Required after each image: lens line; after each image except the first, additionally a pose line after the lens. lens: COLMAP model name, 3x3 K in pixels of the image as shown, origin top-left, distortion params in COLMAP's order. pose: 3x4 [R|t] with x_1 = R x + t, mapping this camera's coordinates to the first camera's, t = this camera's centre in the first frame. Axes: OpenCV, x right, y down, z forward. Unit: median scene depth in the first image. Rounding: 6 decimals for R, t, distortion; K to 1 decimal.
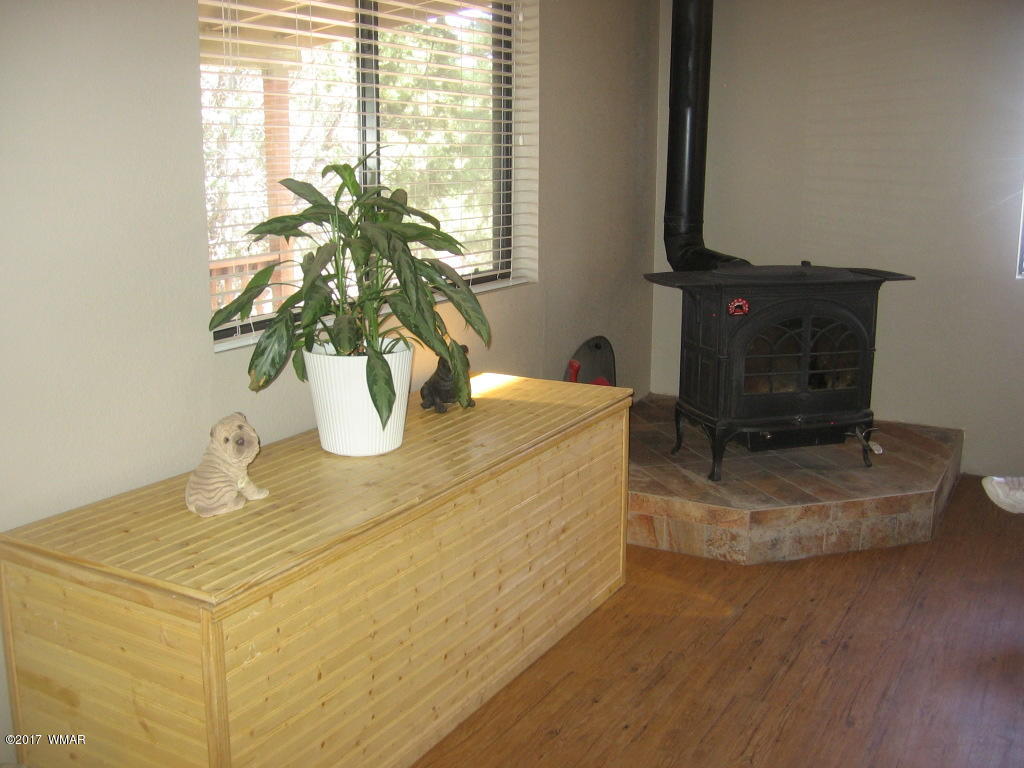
lens RADIAL K [[1075.5, 0, 505.0], [0, 1075.5, 382.7], [0, 0, 1]] dist [-0.141071, 0.080284]
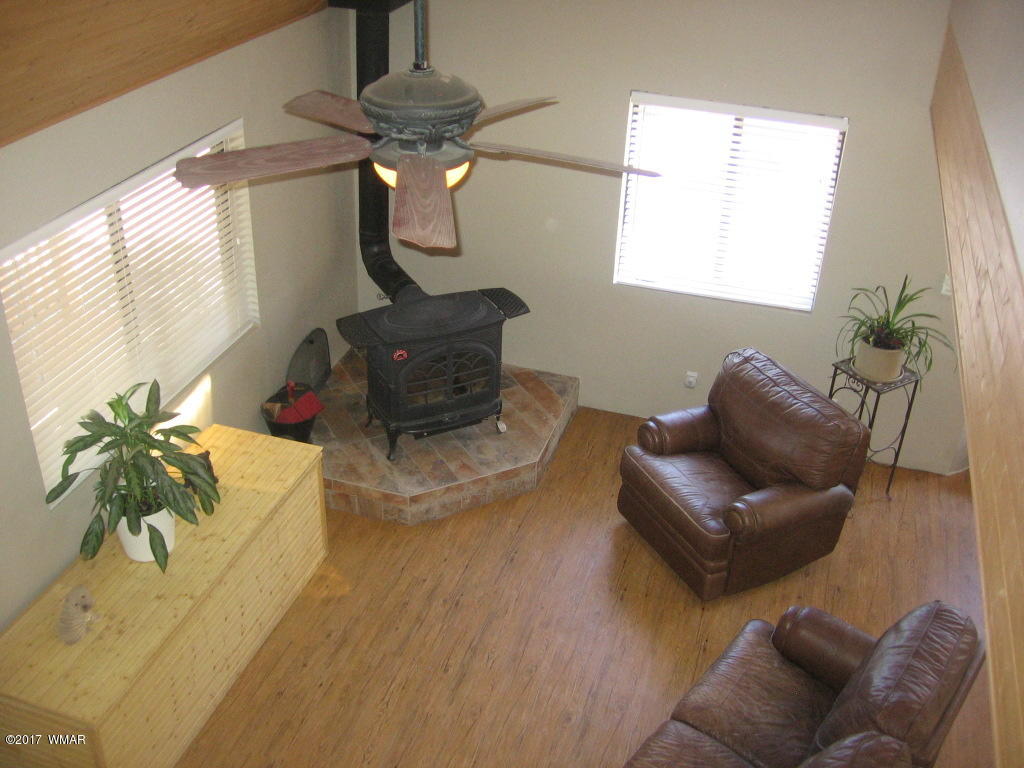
lens RADIAL K [[1075.5, 0, 505.0], [0, 1075.5, 382.7], [0, 0, 1]] dist [-0.141071, 0.080284]
pose [[0.979807, -0.072798, 0.186225, 0.100455], [0.008332, 0.945422, 0.325742, -0.604712], [-0.199774, -0.317612, 0.926937, -0.460171]]
